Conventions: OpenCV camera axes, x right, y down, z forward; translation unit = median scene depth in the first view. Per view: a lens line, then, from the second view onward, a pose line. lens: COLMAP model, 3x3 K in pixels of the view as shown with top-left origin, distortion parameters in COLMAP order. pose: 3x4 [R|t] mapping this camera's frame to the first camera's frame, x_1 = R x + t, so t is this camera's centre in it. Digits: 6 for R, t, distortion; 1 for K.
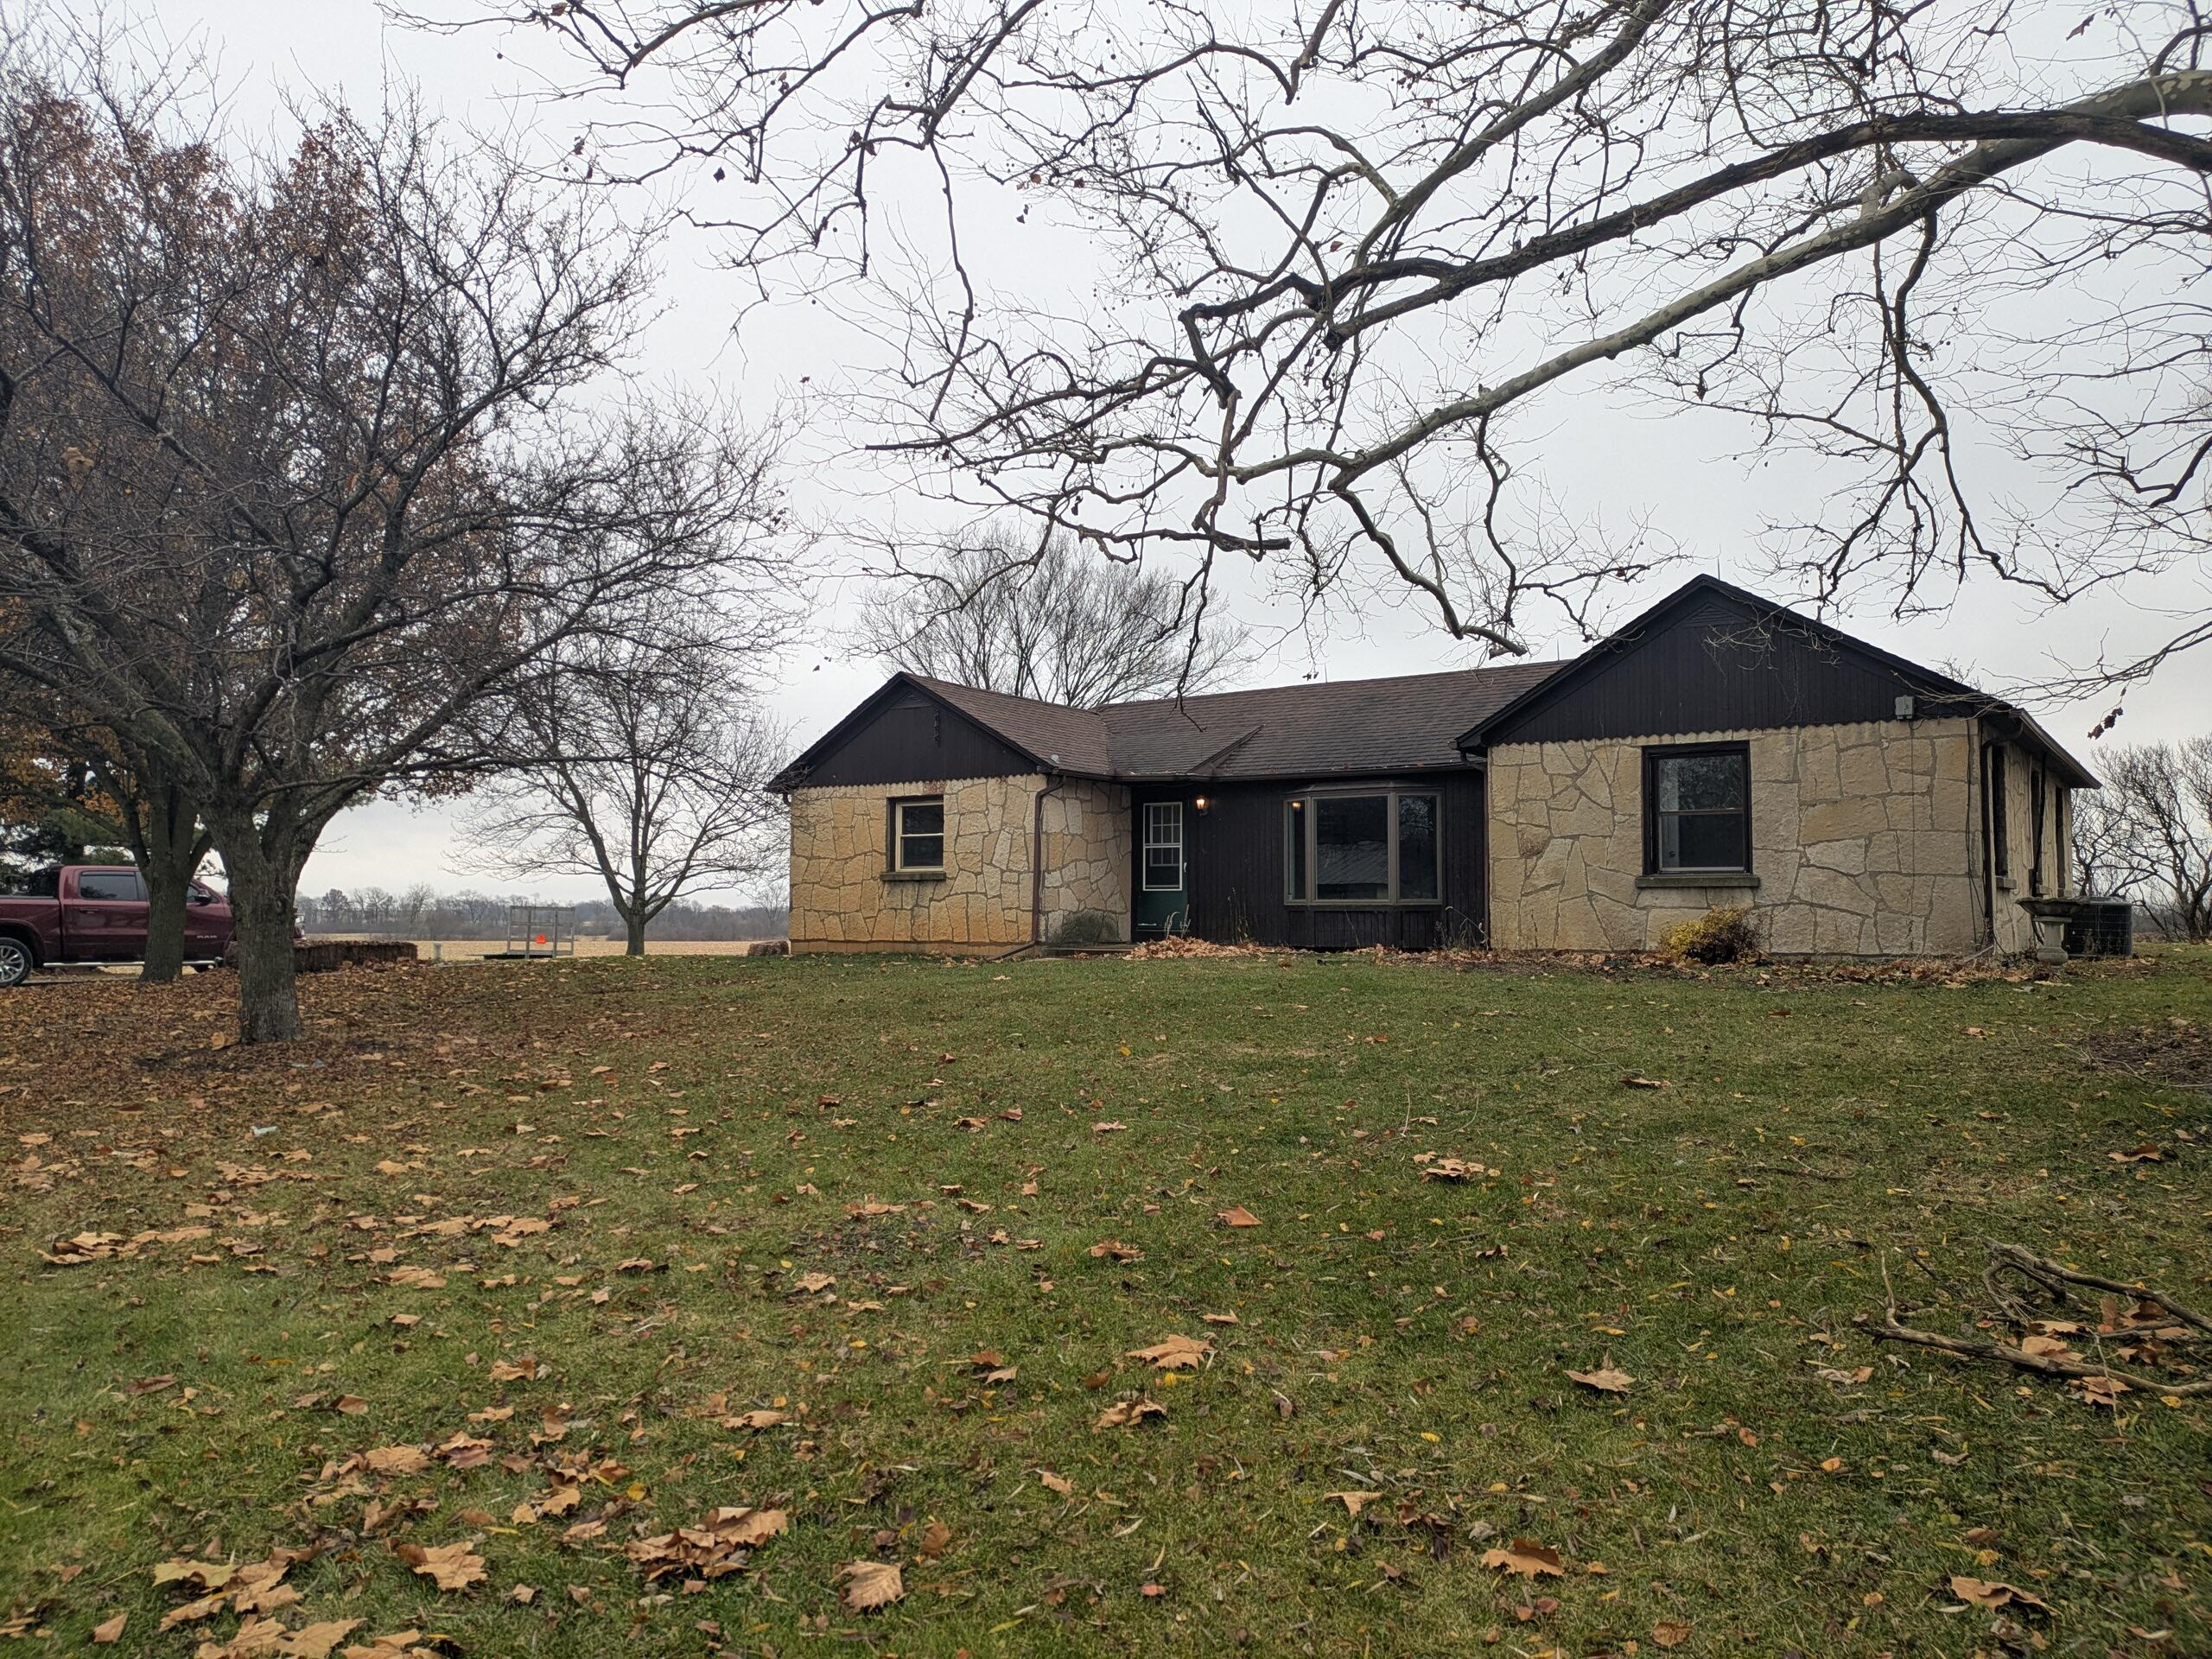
lens RADIAL K [[1649.1, 0, 1105.3], [0, 1649.1, 826.8], [0, 0, 1]] dist [0.045654, -0.034928]
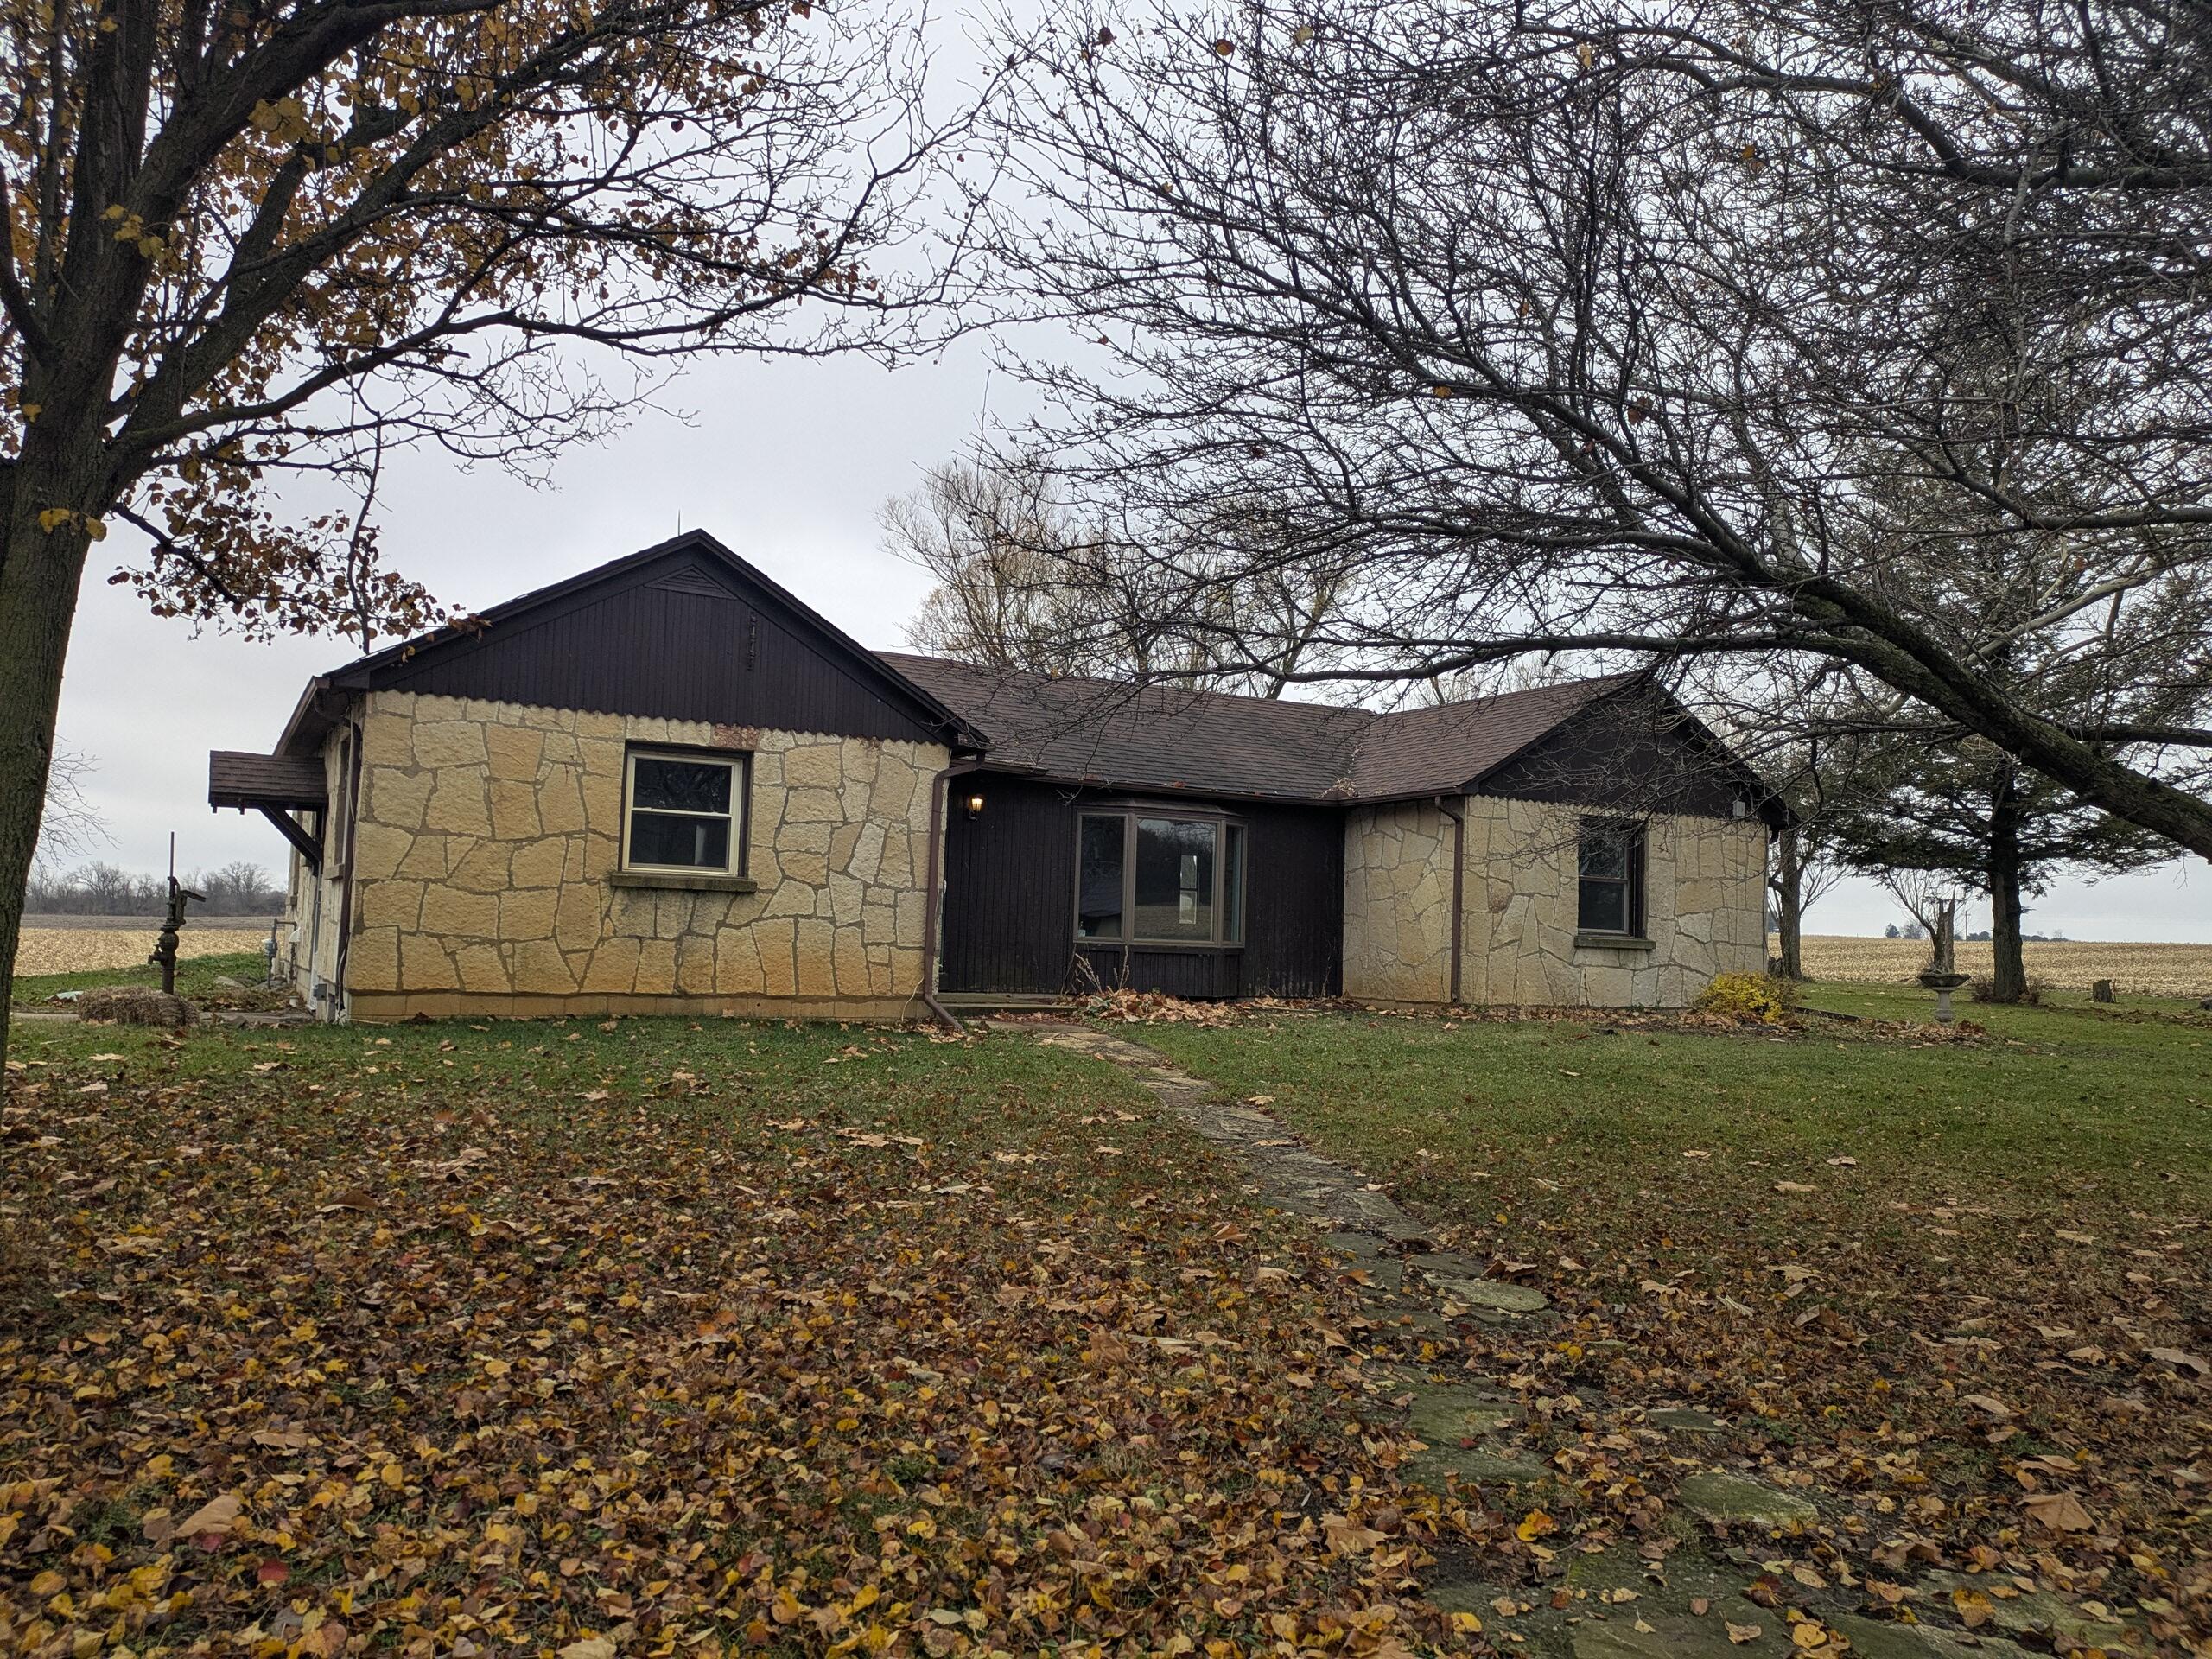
lens RADIAL K [[1649.1, 0, 1106.4], [0, 1649.1, 829.3], [0, 0, 1]] dist [0.045654, -0.034928]
pose [[0.413113, 0.068744, 0.908081, -0.590759], [-0.085998, 0.995636, -0.036249, 0.019774], [-0.906610, -0.063118, 0.417222, 0.628293]]
